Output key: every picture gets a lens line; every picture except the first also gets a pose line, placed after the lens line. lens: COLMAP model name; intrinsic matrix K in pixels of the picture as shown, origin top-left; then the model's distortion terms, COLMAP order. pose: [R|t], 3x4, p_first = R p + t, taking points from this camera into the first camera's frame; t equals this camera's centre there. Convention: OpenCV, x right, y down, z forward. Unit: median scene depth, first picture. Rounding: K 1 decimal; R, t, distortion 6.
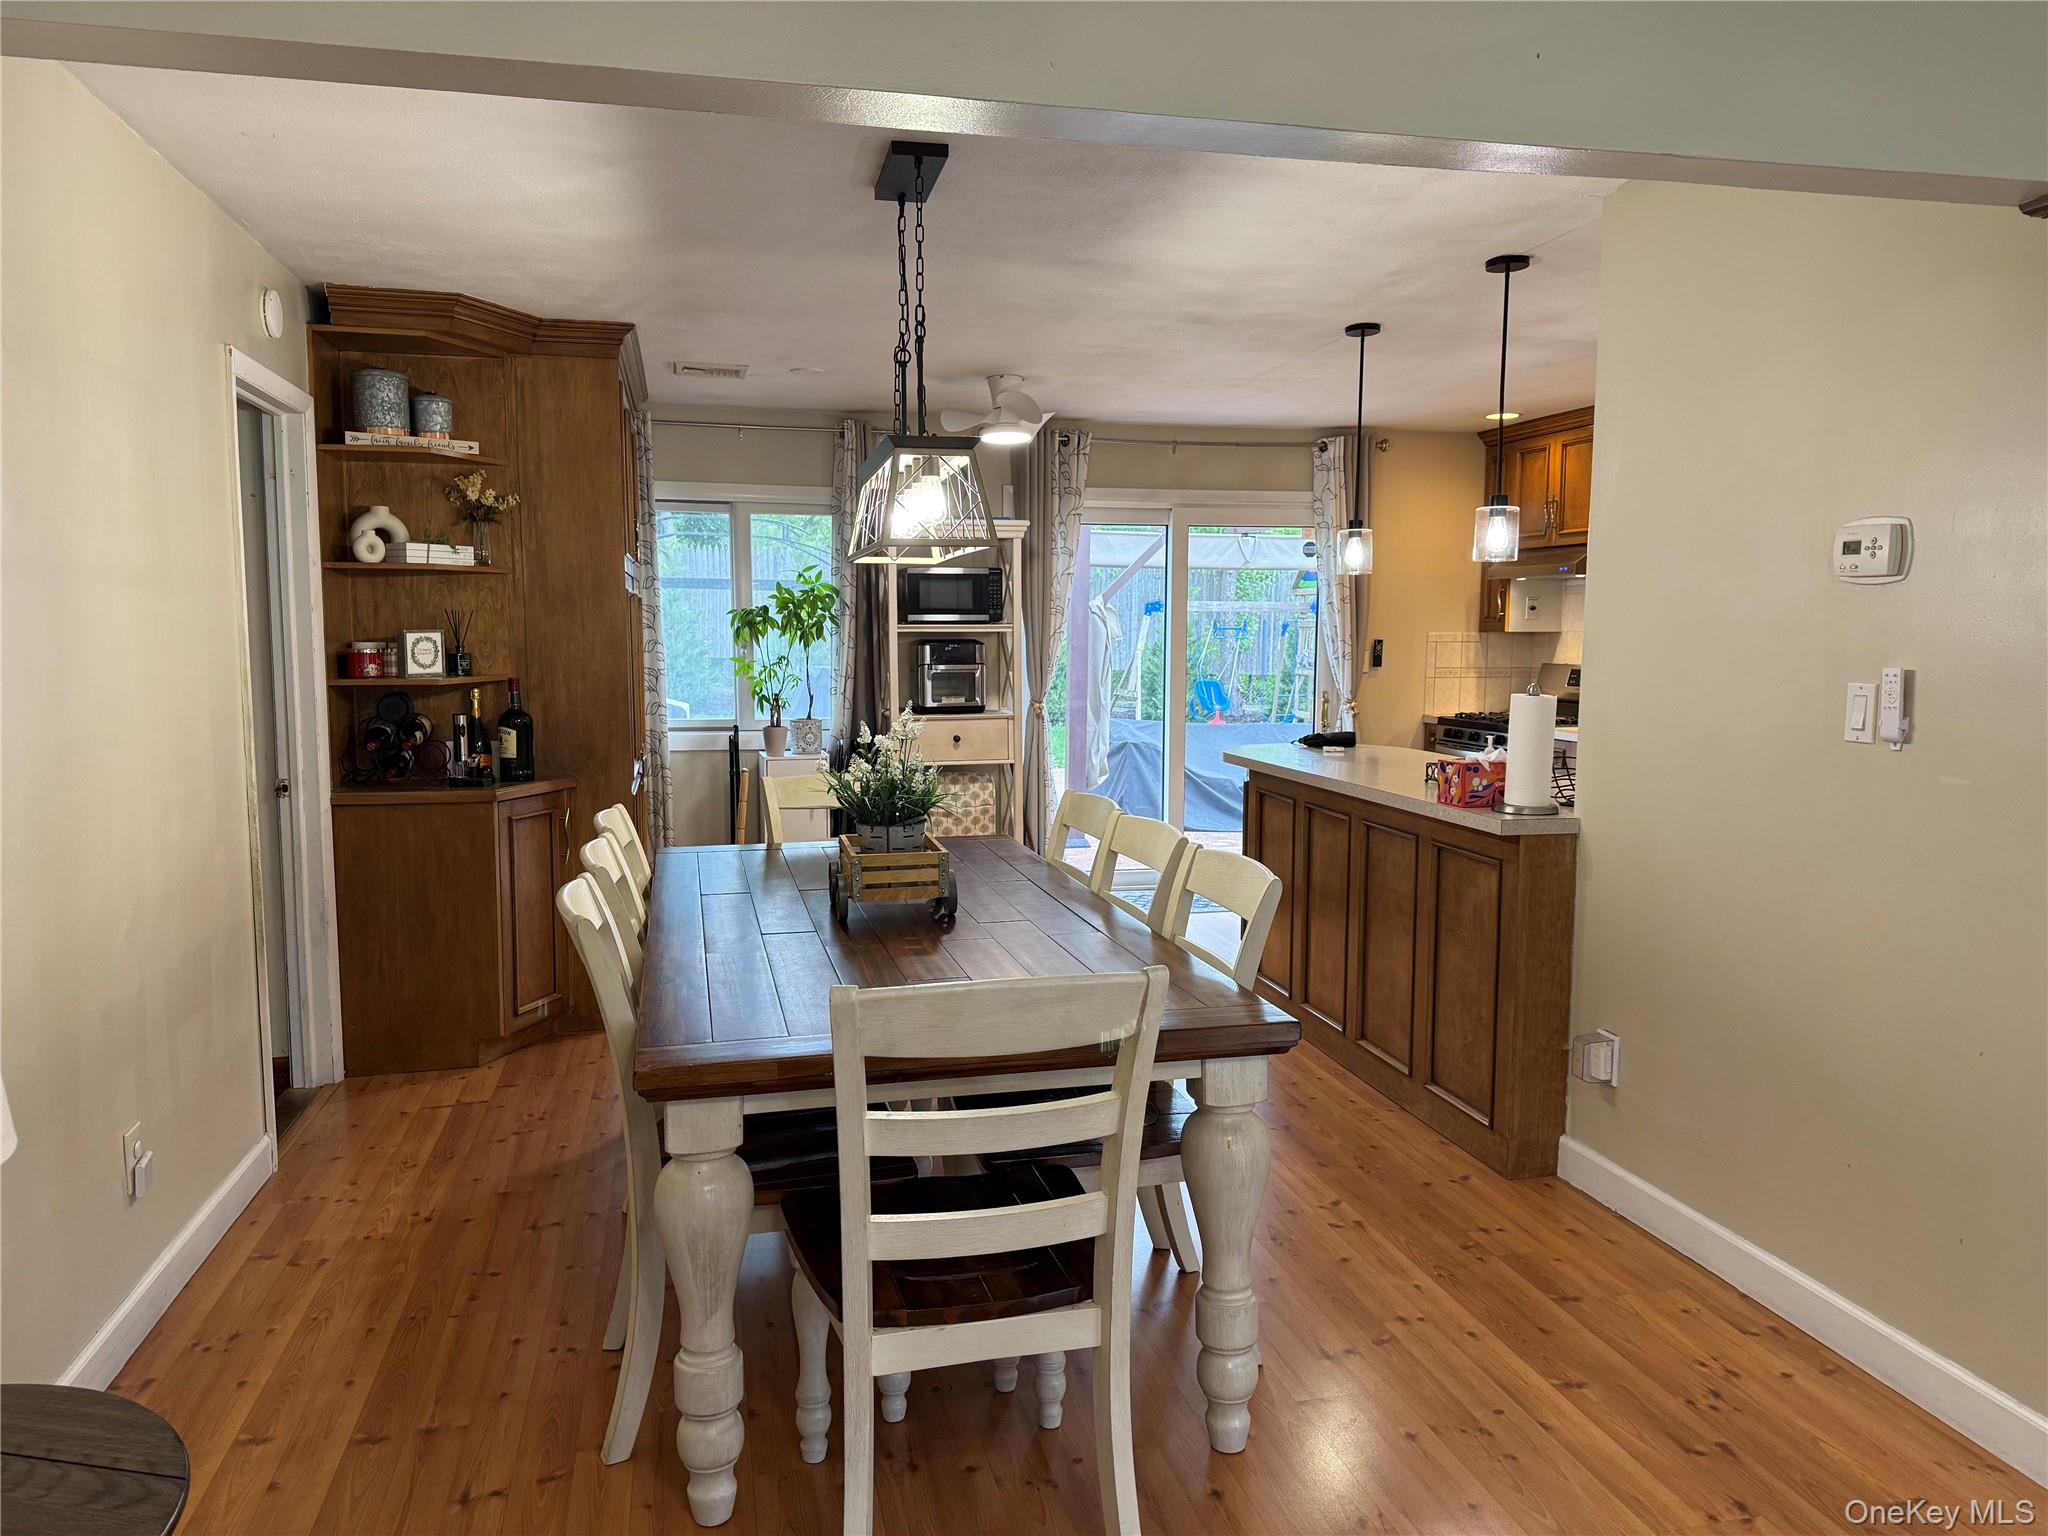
lens RADIAL K [[1466.0, 0, 1024.0], [0, 1466.0, 768.0], [0, 0, 1]] dist [0.002422, 0.000761]
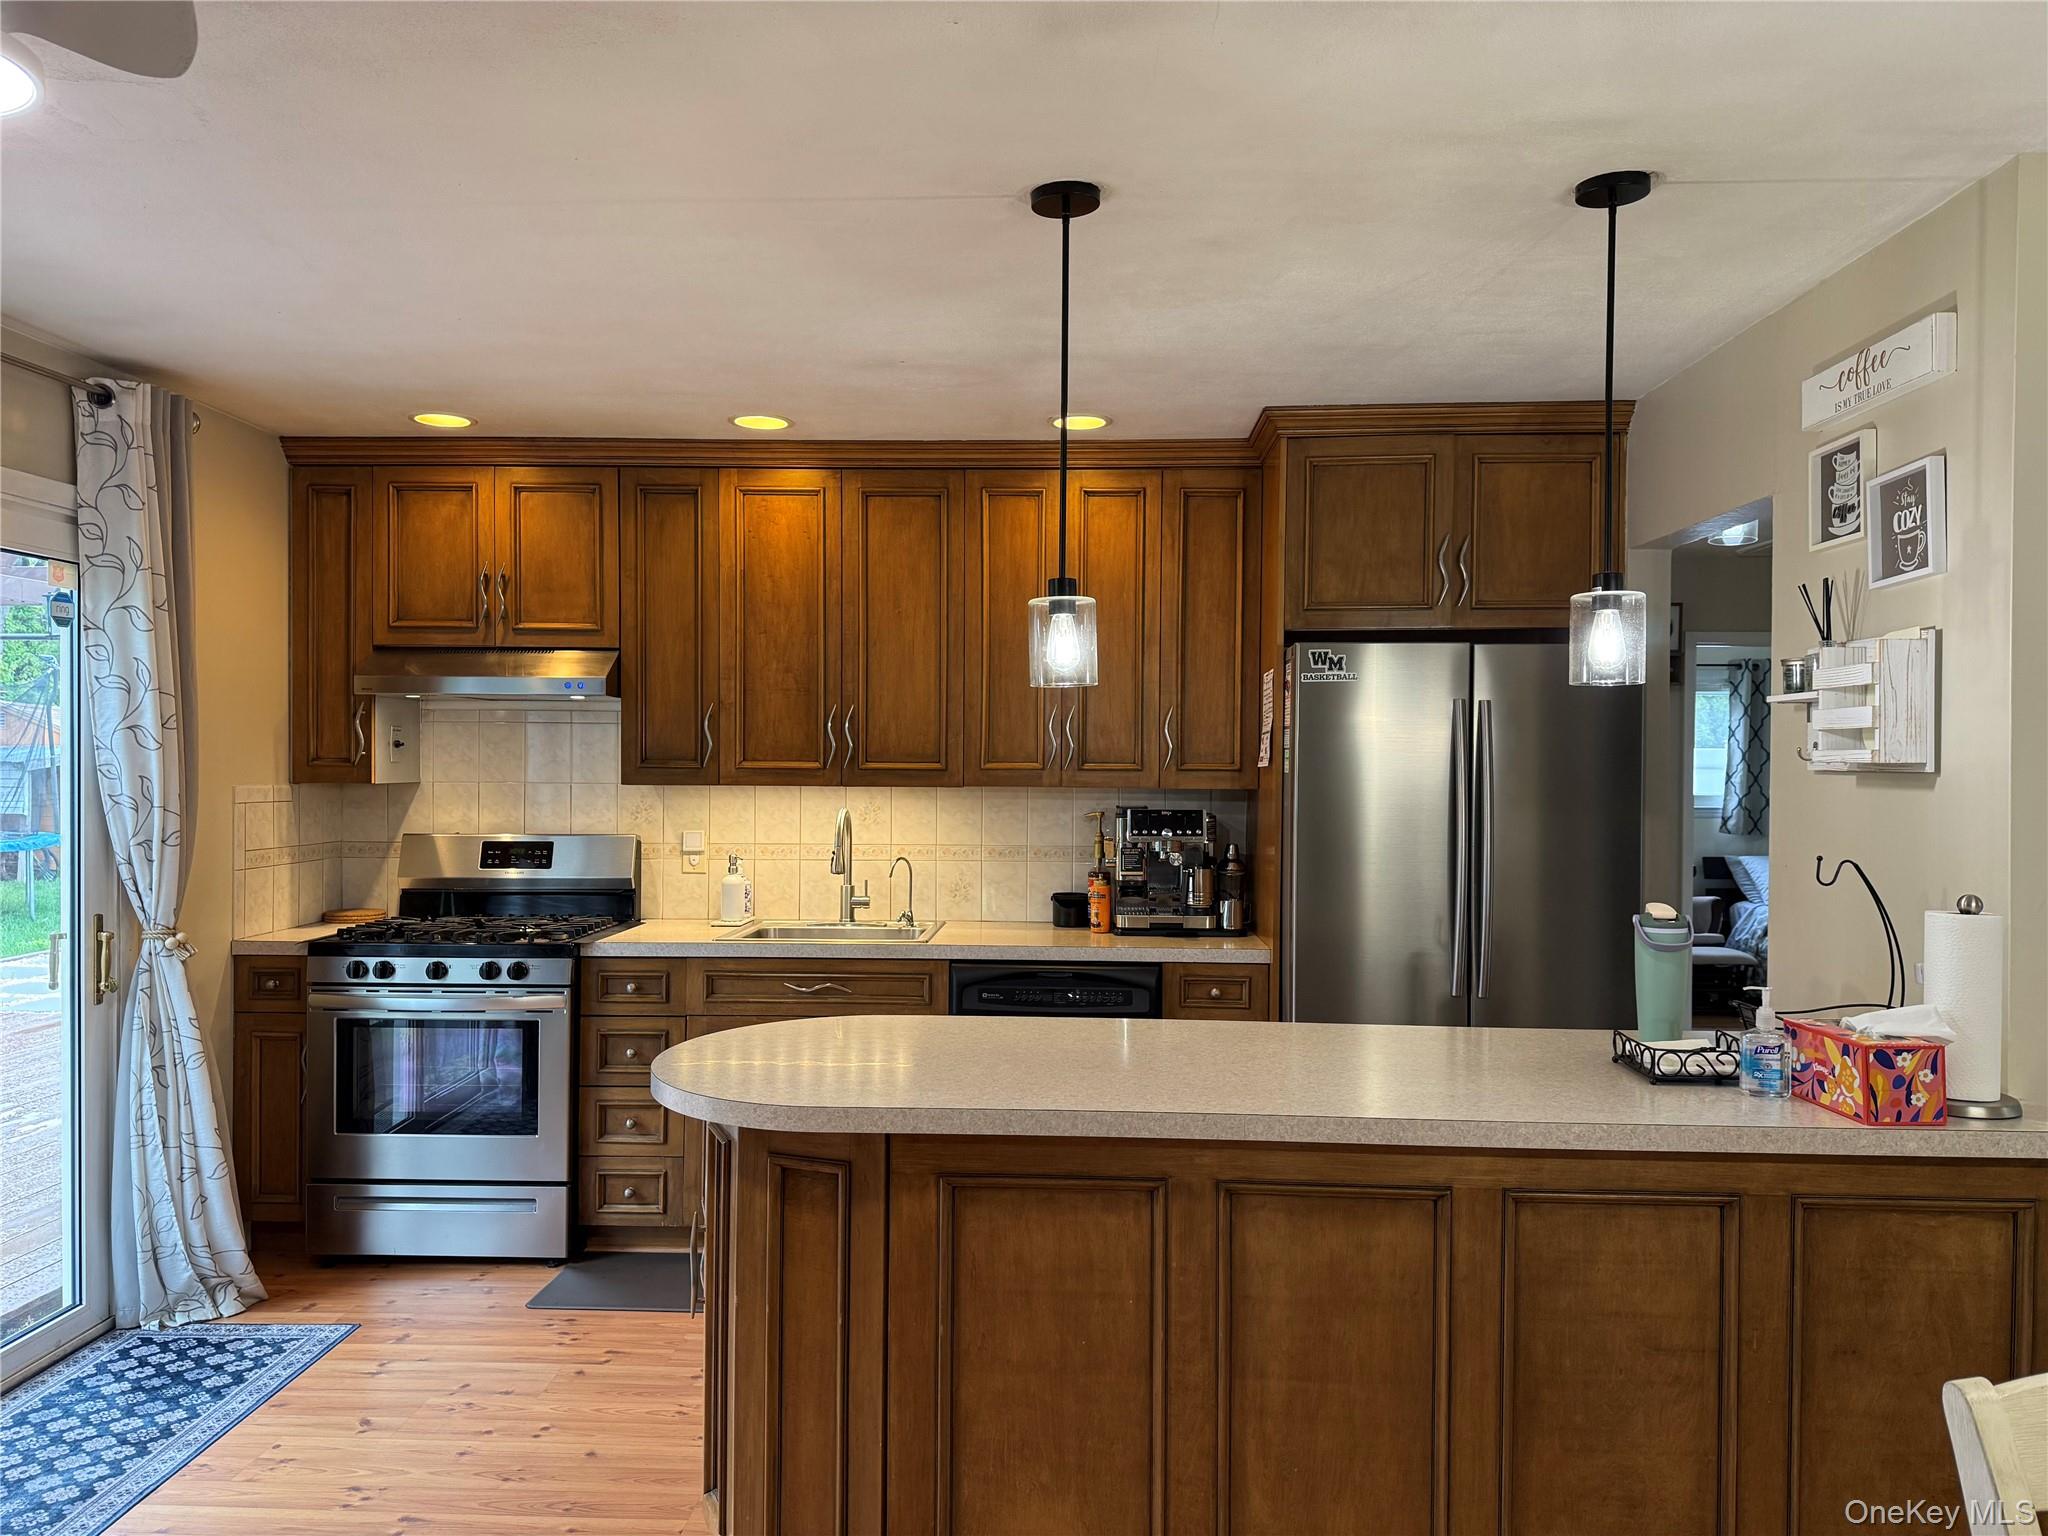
lens RADIAL K [[1466.0, 0, 1024.0], [0, 1466.0, 768.0], [0, 0, 1]] dist [0.002422, 0.000761]
pose [[0.261590, -0.001002, 0.965179, -0.181667], [0.085130, 0.996126, -0.022038, -0.068763], [-0.961417, 0.087930, 0.260662, 0.639887]]
